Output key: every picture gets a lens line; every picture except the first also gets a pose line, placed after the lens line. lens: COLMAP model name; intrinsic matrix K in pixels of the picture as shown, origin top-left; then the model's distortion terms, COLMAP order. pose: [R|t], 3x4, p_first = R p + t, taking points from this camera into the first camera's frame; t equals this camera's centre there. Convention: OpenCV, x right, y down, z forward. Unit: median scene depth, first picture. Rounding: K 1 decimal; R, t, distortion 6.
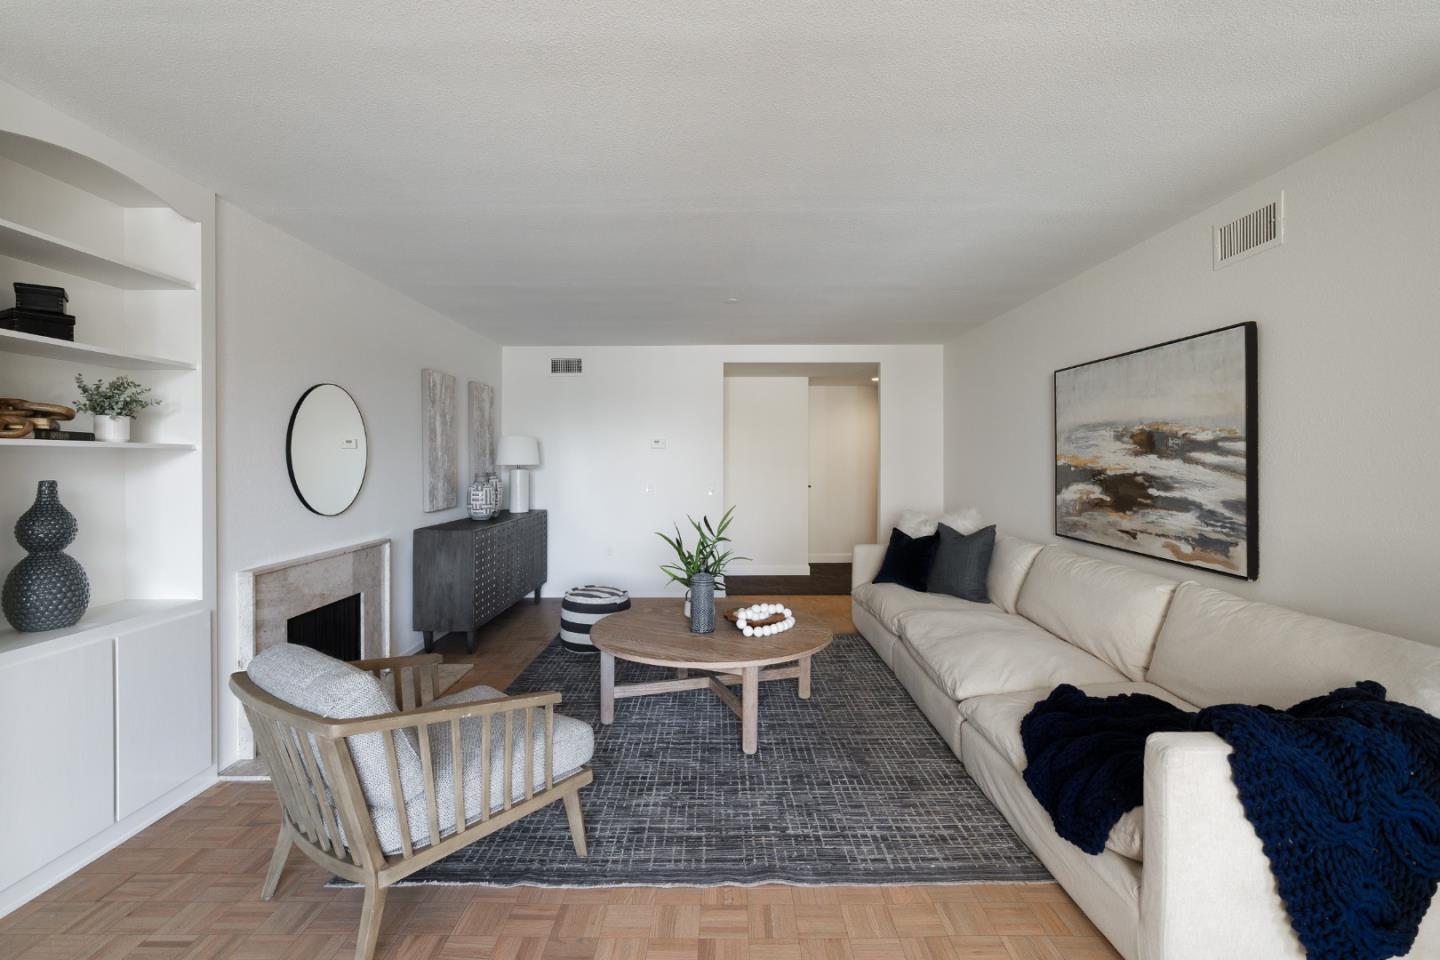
lens RADIAL K [[793.0, 0, 720.7], [0, 793.0, 460.4], [0, 0, 1]] dist [0.049156, -0.000408]
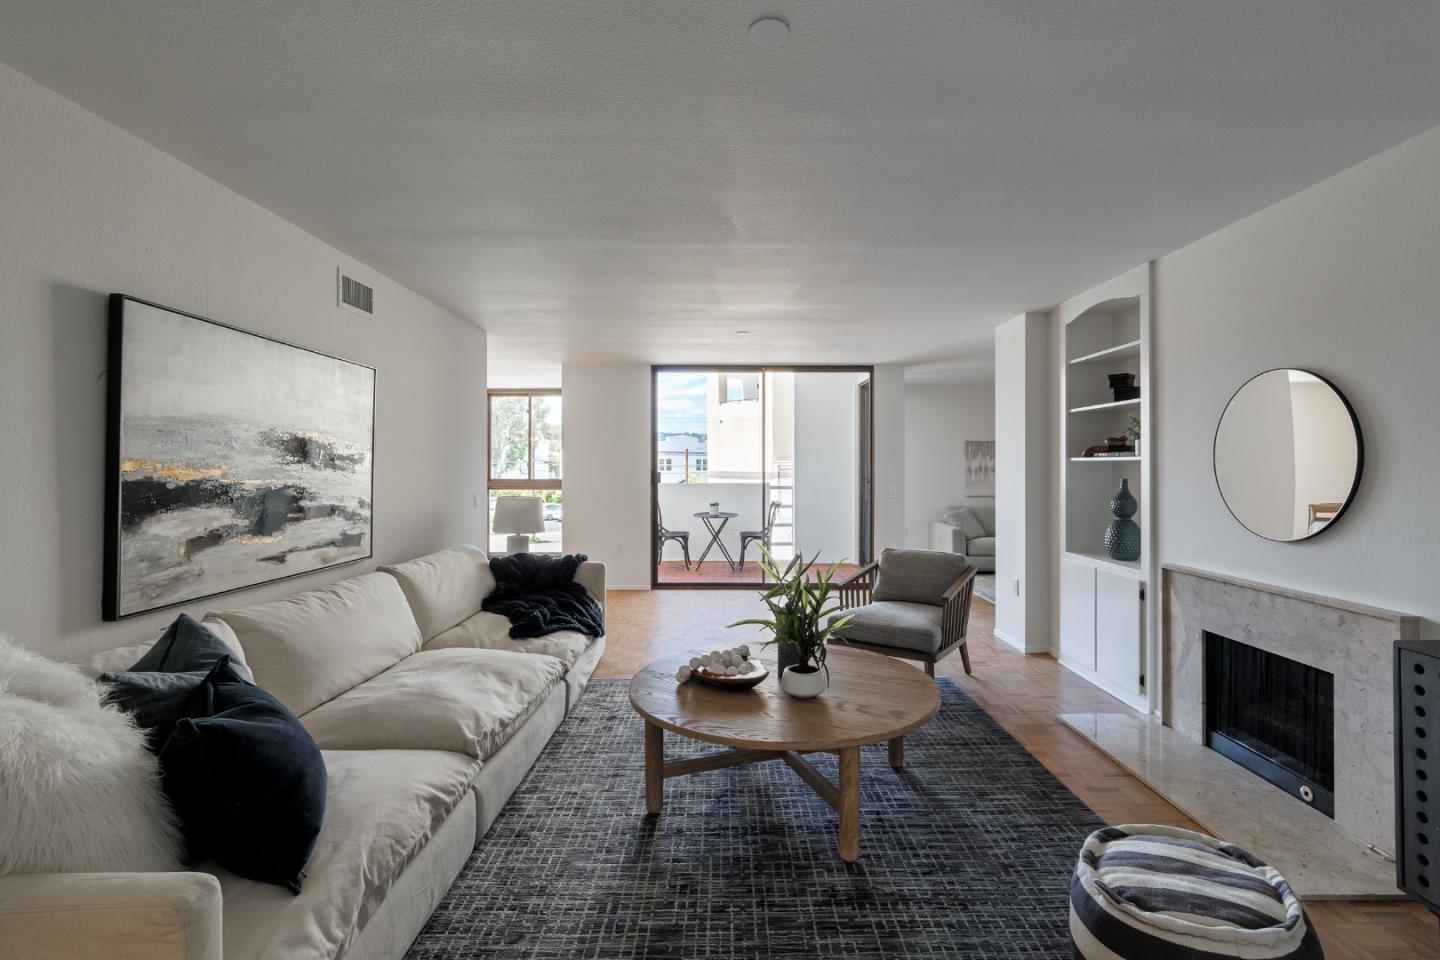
lens RADIAL K [[793.0, 0, 720.7], [0, 793.0, 460.4], [0, 0, 1]] dist [0.049156, -0.000408]
pose [[-0.999874, 0.001968, 0.015749, 0.038533], [0.001883, 0.999984, -0.005424, -0.005286], [-0.015759, -0.005394, -0.999861, 1.895774]]
